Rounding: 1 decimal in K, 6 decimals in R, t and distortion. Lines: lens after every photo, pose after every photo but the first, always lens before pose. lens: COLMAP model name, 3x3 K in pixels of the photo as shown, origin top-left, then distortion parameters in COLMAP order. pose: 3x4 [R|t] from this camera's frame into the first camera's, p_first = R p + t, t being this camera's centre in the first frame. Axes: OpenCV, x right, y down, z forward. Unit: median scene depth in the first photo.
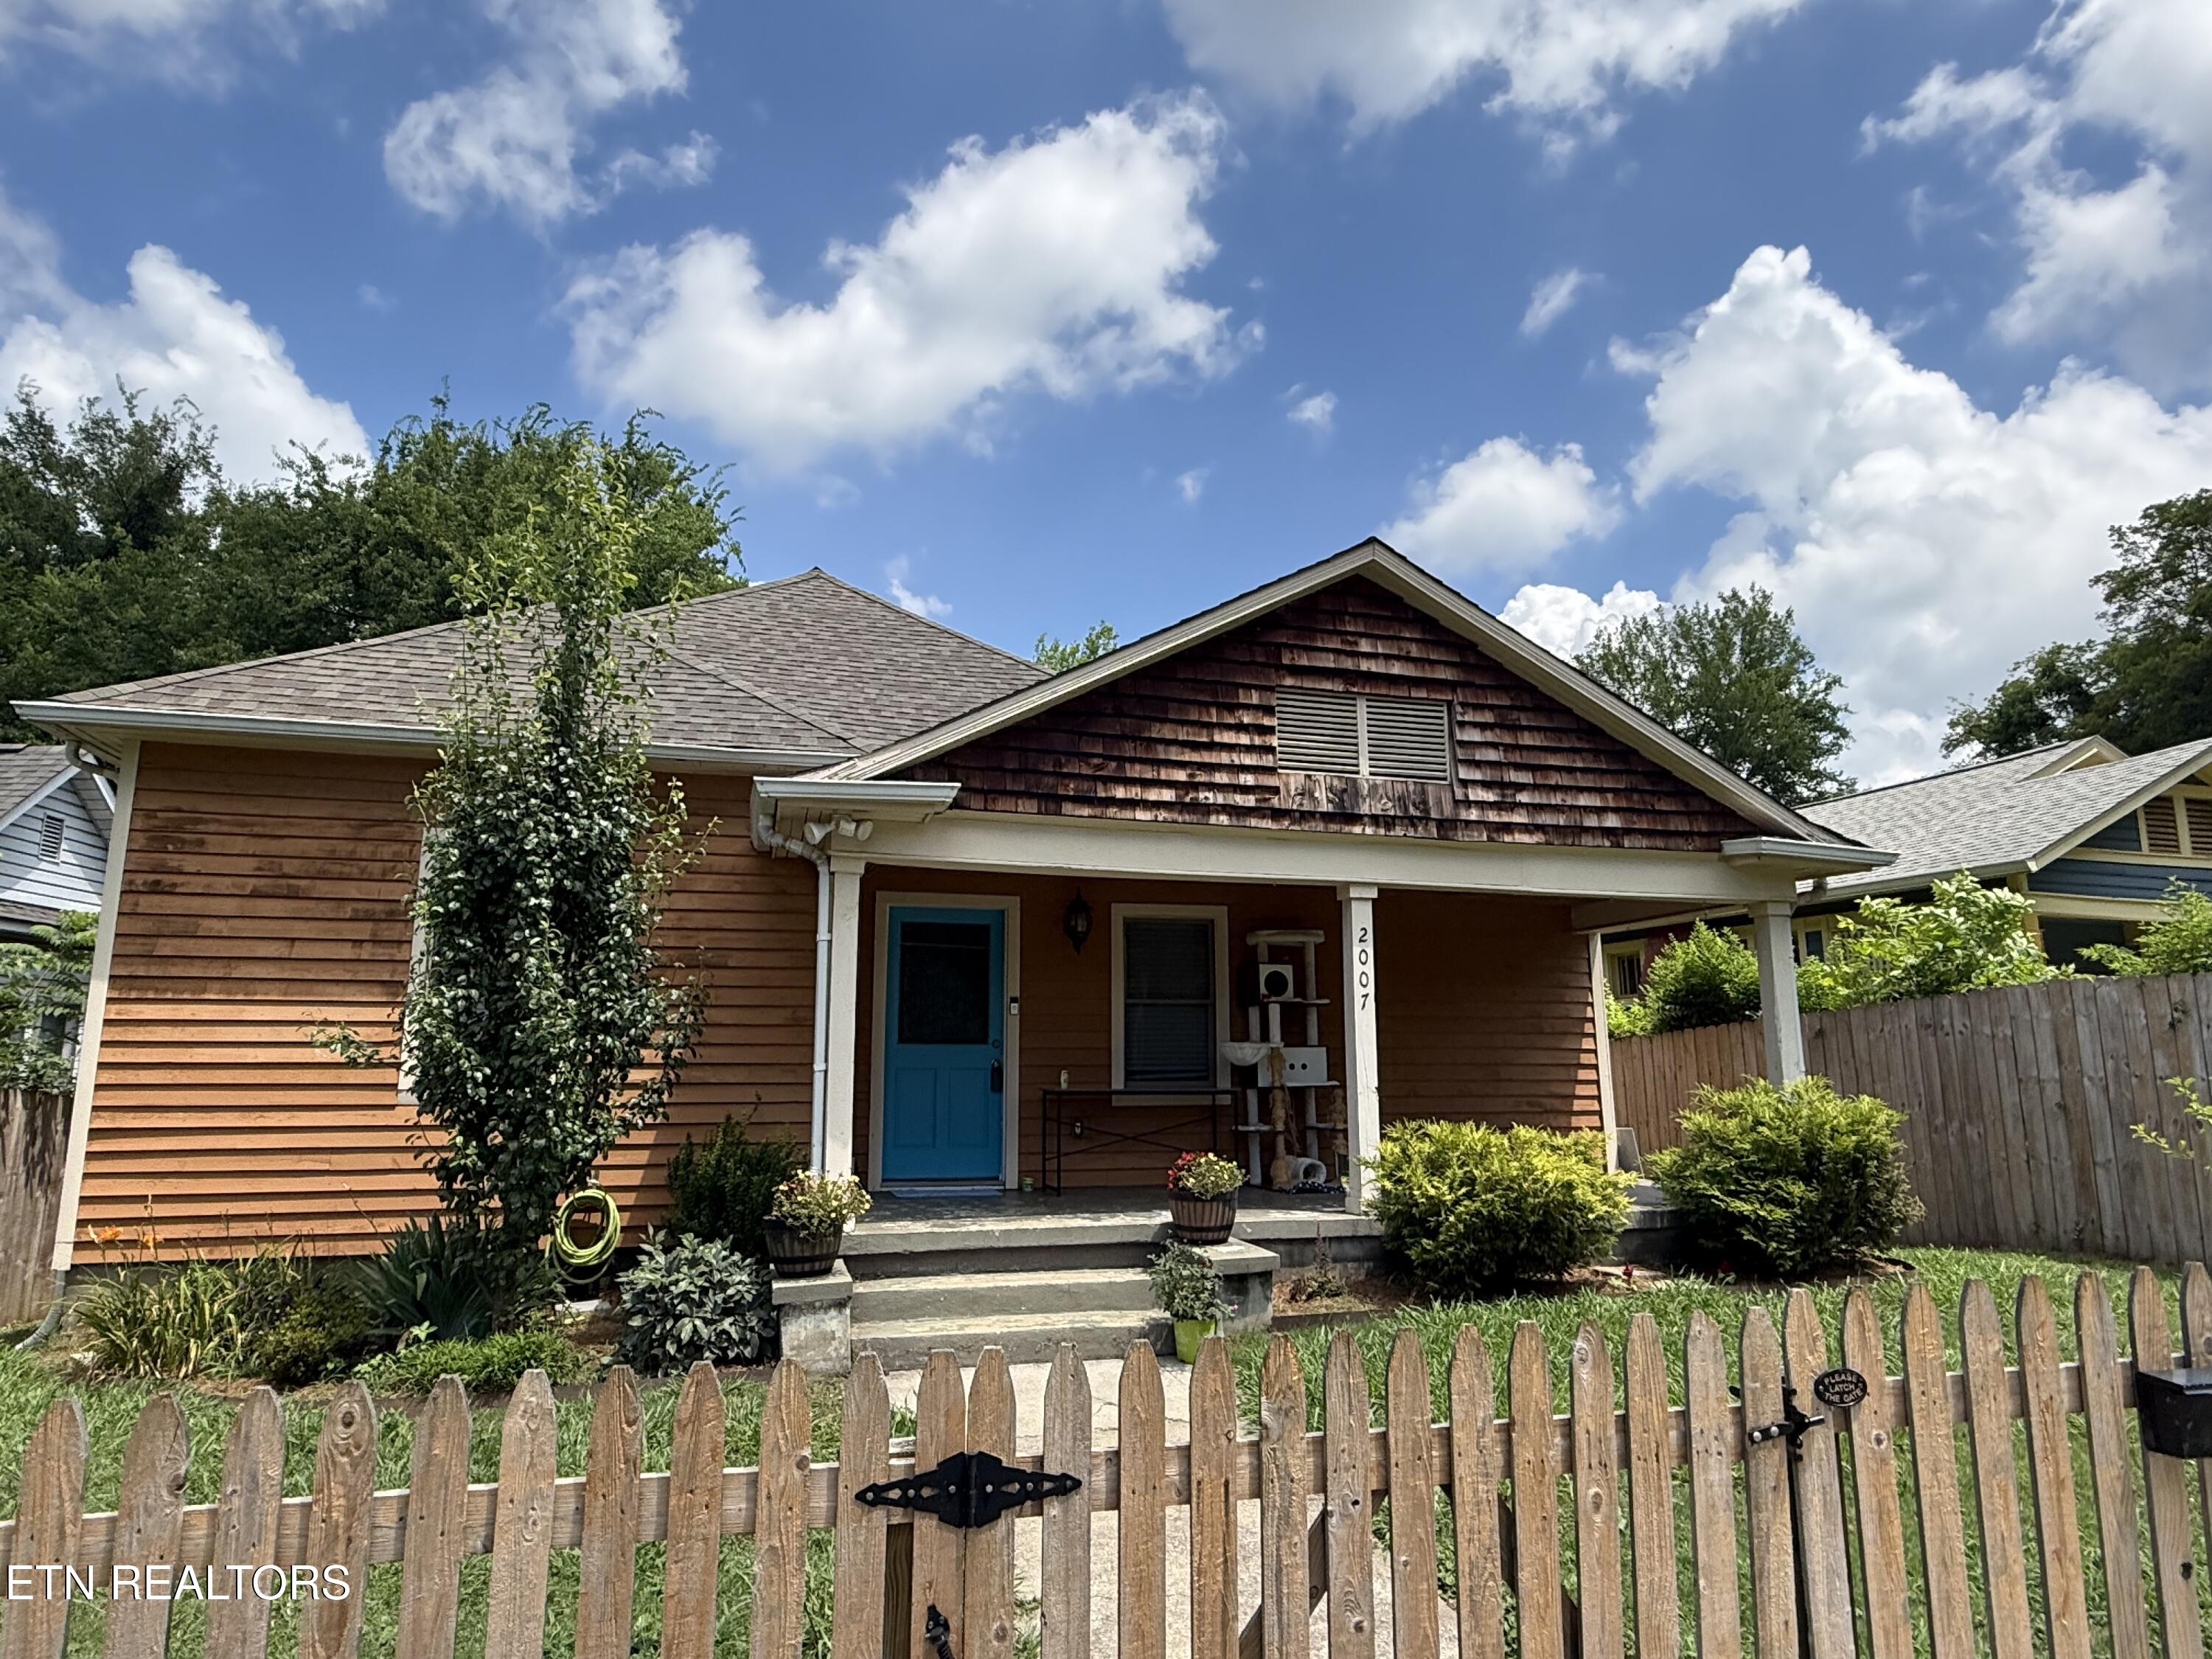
lens RADIAL K [[1274.2, 0, 1109.6], [0, 1274.2, 826.6], [0, 0, 1]] dist [0.000573, 0.002194]
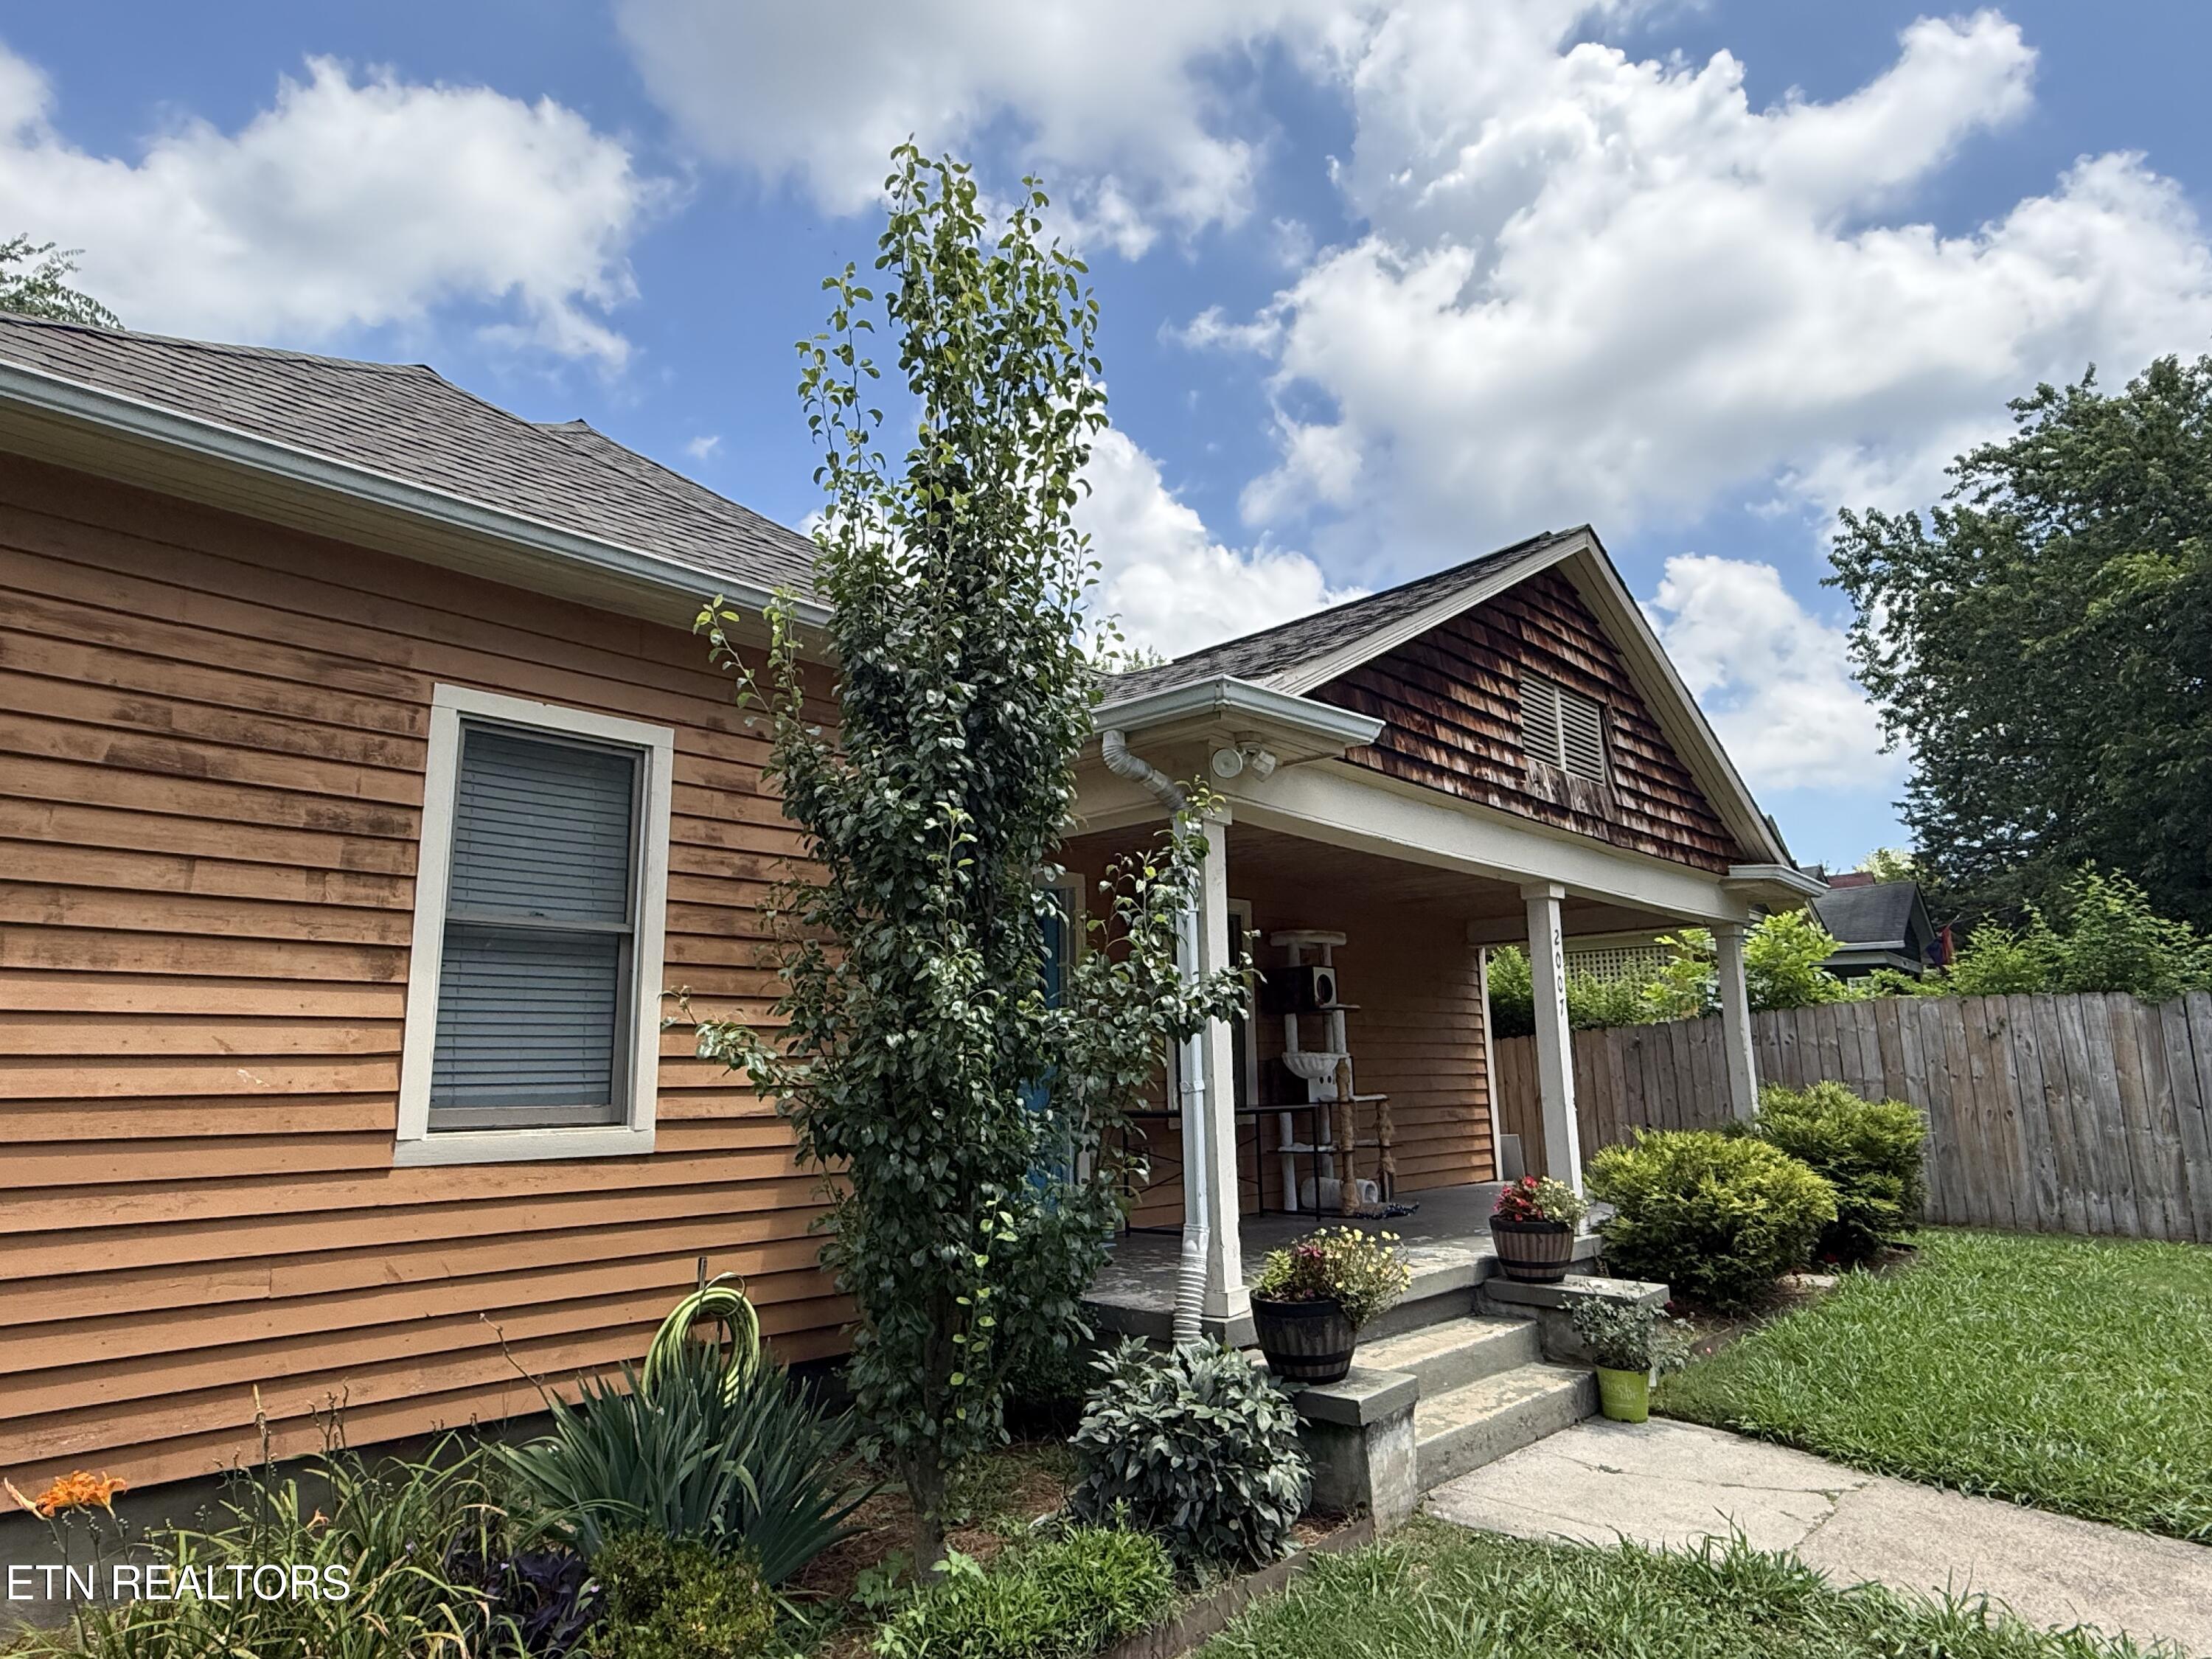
lens RADIAL K [[1194.6, 0, 1099.1], [0, 1194.6, 827.9], [0, 0, 1]] dist [0.003495, -0.000258]
pose [[0.878427, 0.085012, 0.470255, -0.536482], [-0.074110, 0.996378, -0.041688, 0.067886], [-0.472096, 0.001769, 0.881546, 0.385964]]
